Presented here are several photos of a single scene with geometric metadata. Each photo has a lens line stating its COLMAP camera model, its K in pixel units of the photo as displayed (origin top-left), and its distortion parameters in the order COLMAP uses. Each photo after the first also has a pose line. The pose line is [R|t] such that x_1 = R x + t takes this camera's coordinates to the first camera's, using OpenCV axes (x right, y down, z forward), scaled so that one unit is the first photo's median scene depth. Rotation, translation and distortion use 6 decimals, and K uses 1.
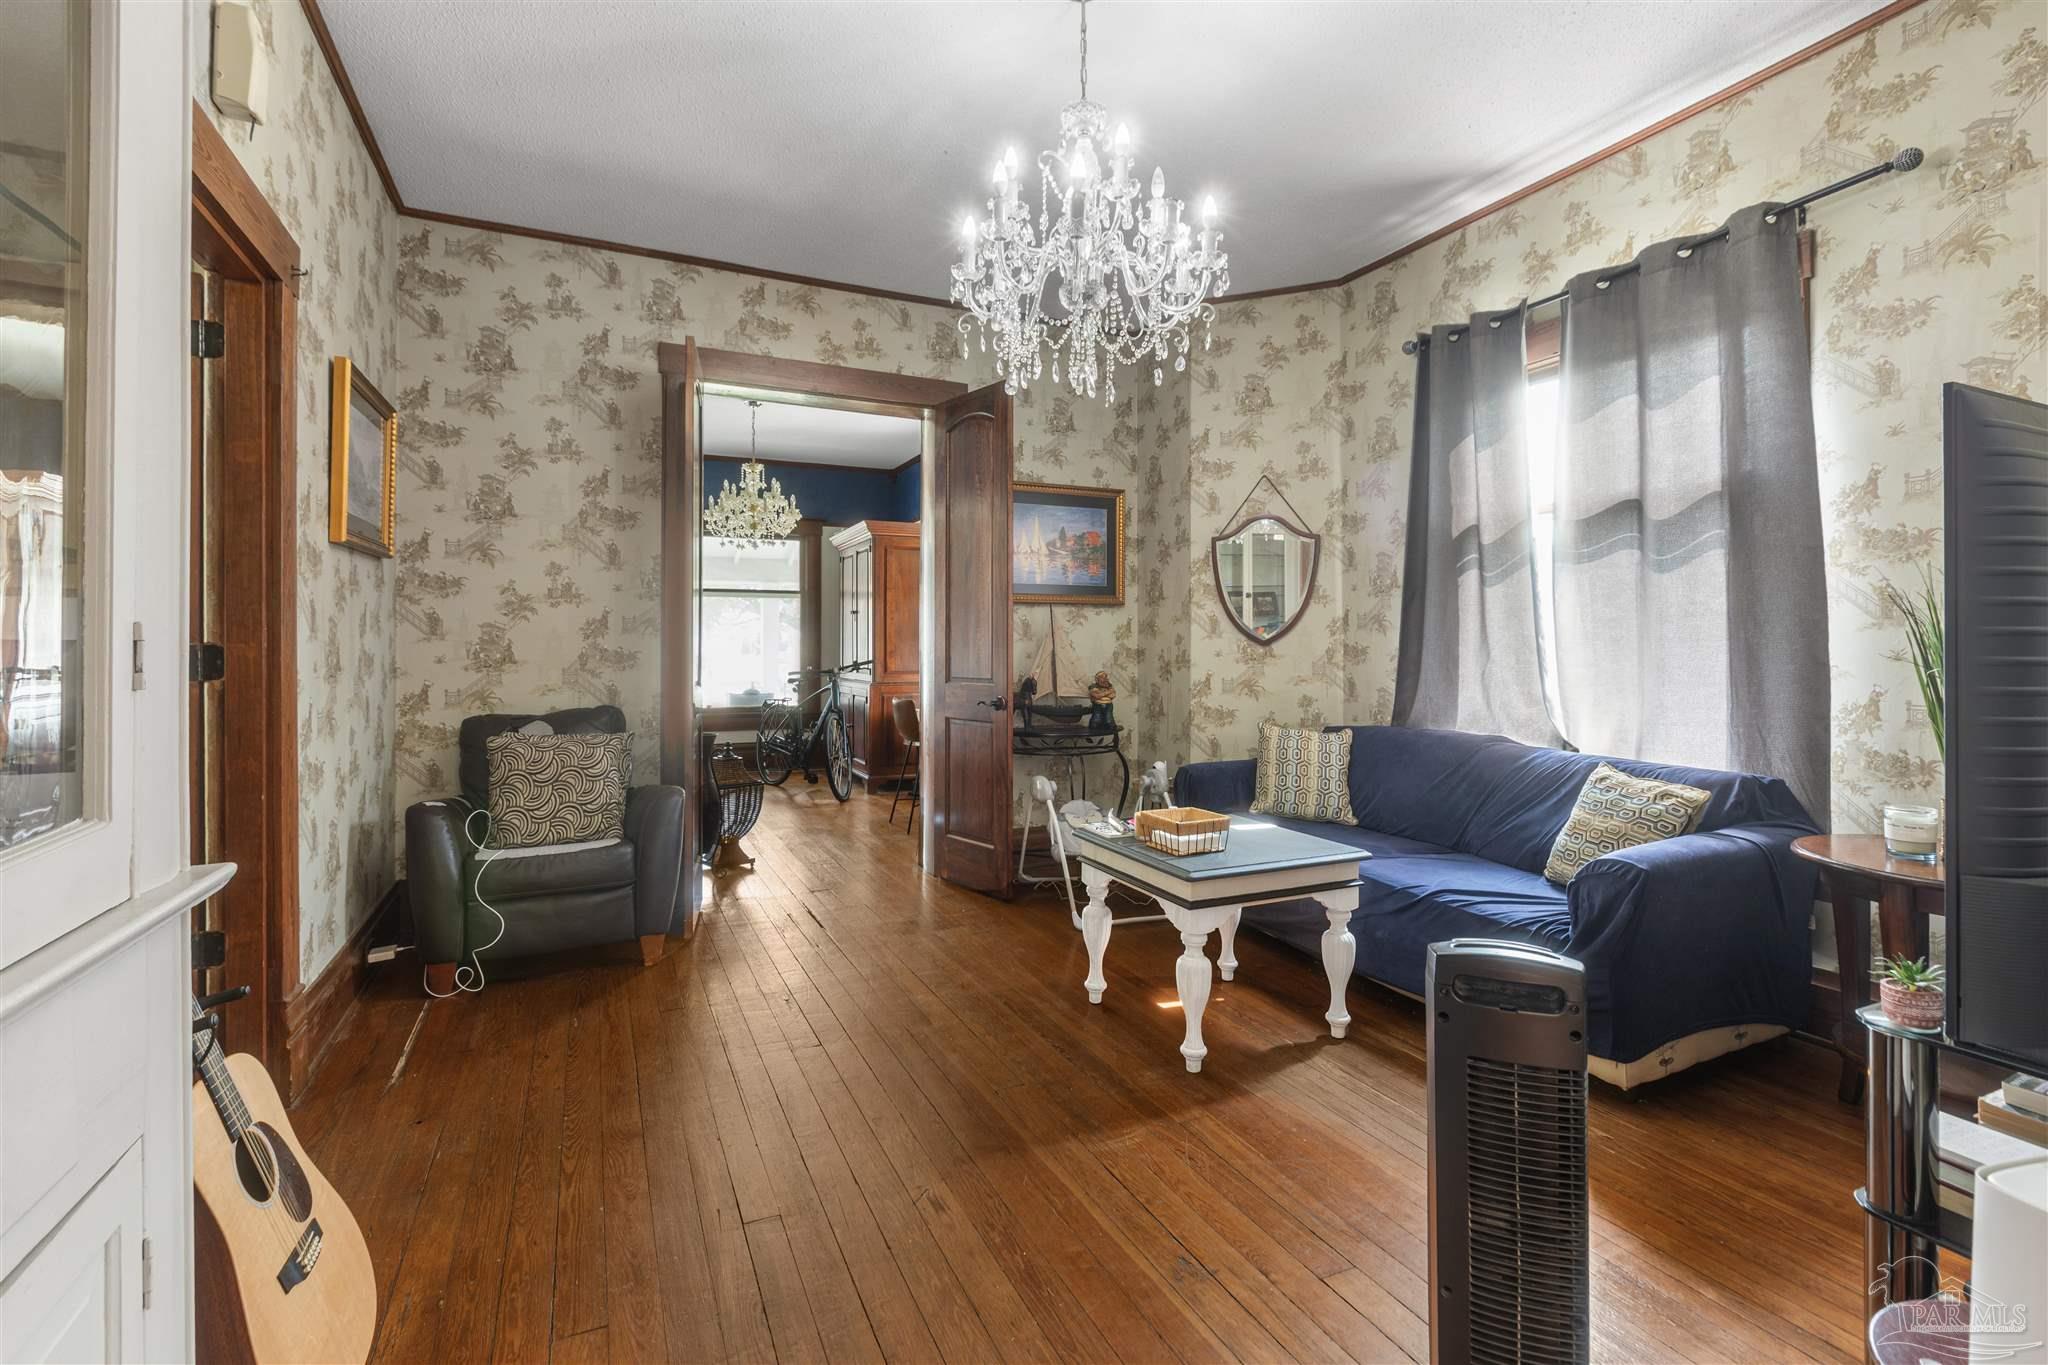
lens RADIAL K [[921.6, 0, 1018.5], [0, 921.6, 650.7], [0, 0, 1]] dist [0.003918, 0.000389]
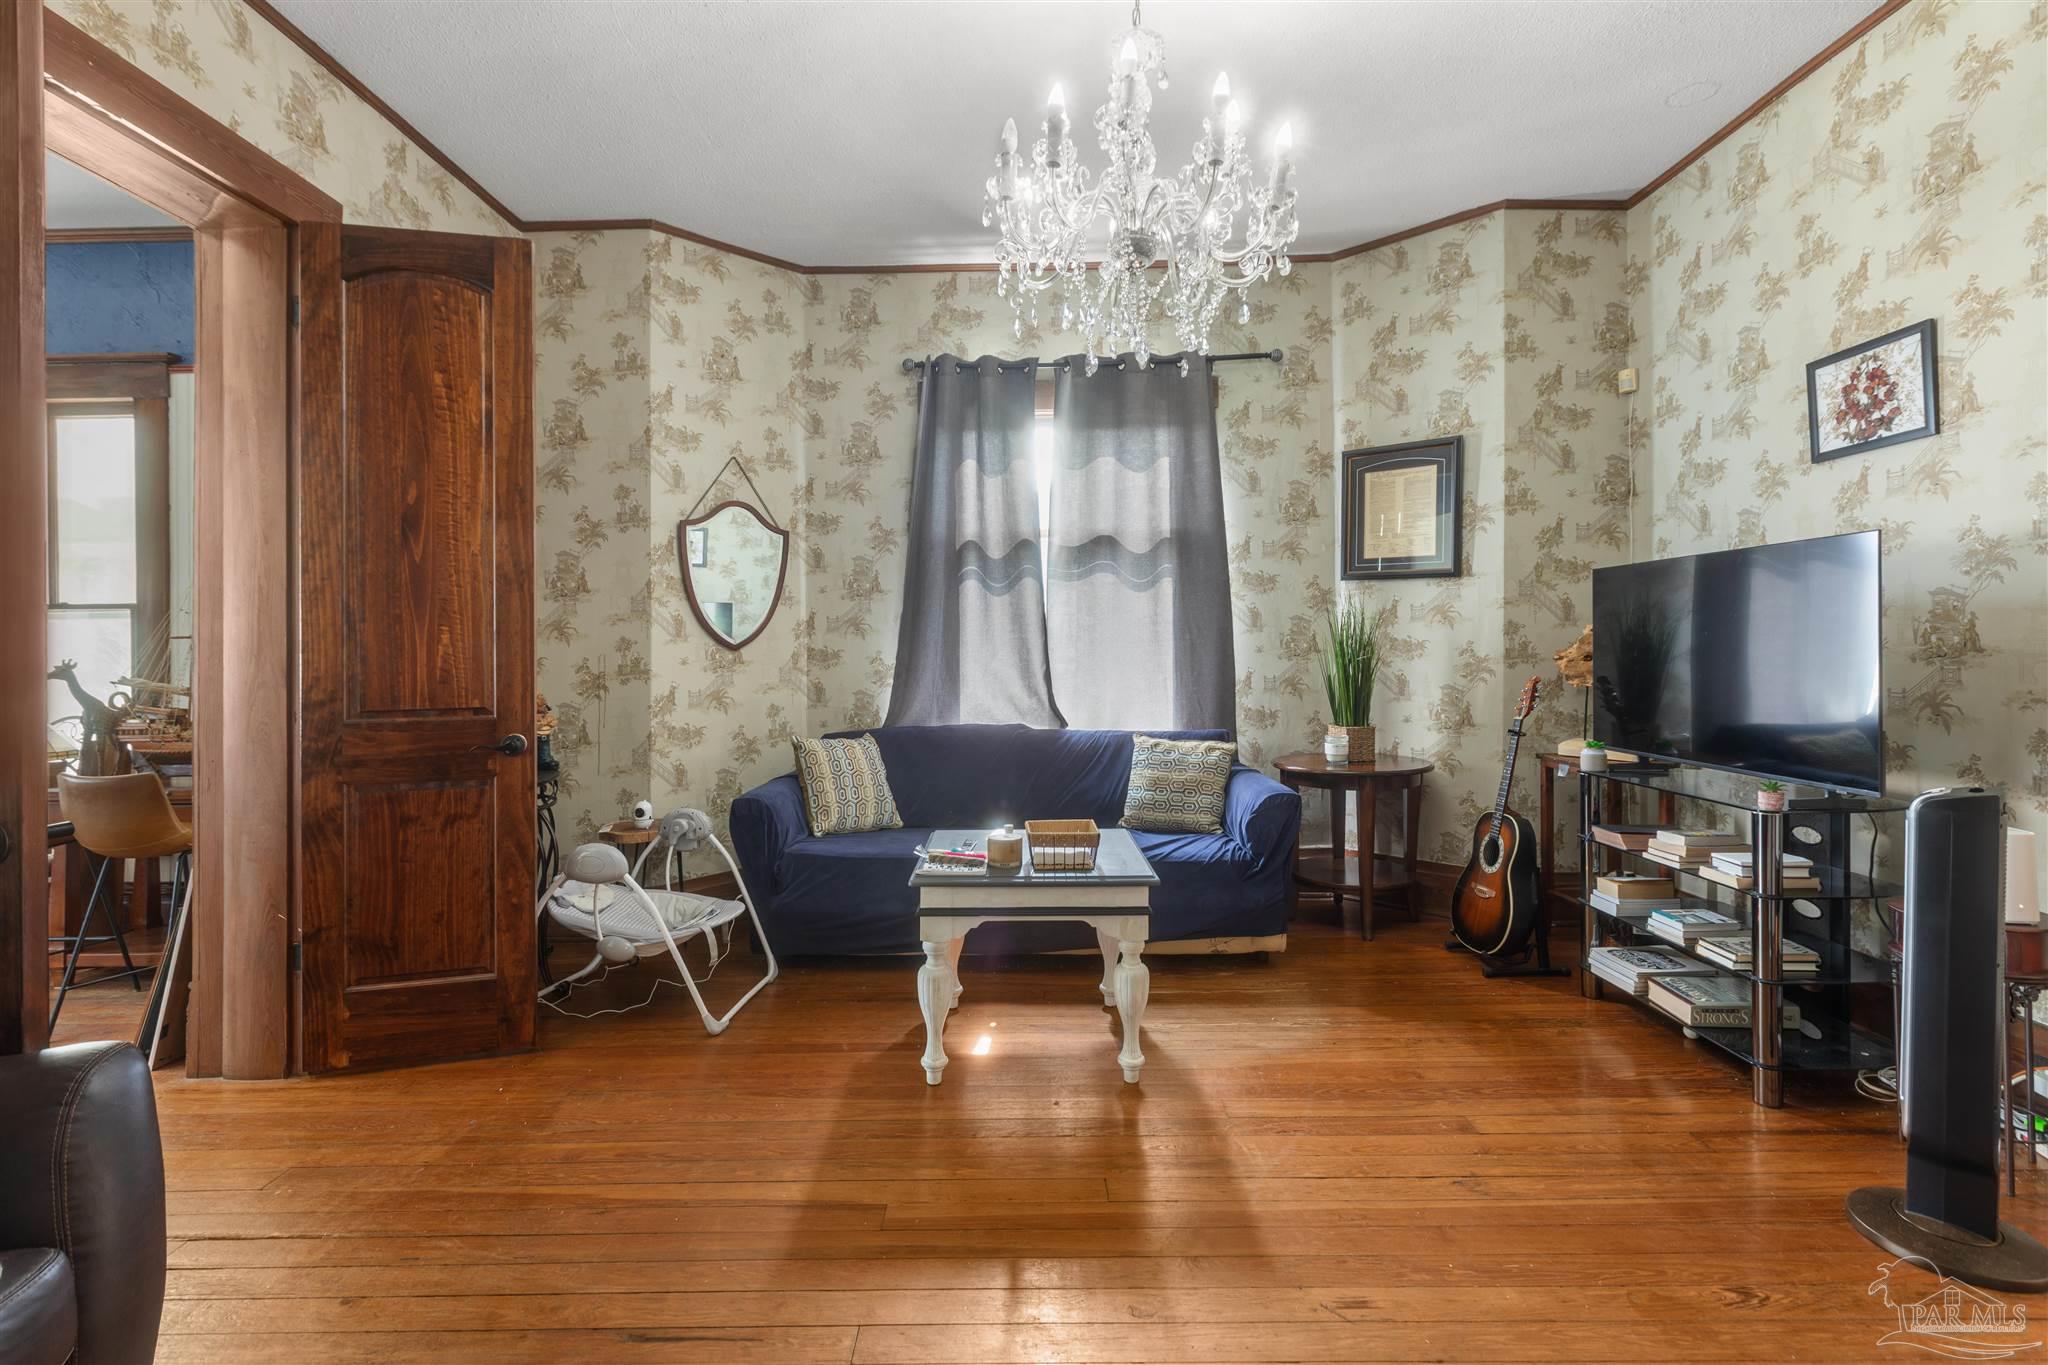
lens RADIAL K [[921.6, 0, 1018.5], [0, 921.6, 650.7], [0, 0, 1]] dist [0.003918, 0.000389]
pose [[0.427092, -0.011624, 0.904133, -0.456373], [0.019415, 0.999805, 0.003683, -0.003996], [-0.904000, 0.015980, 0.427234, 0.422858]]
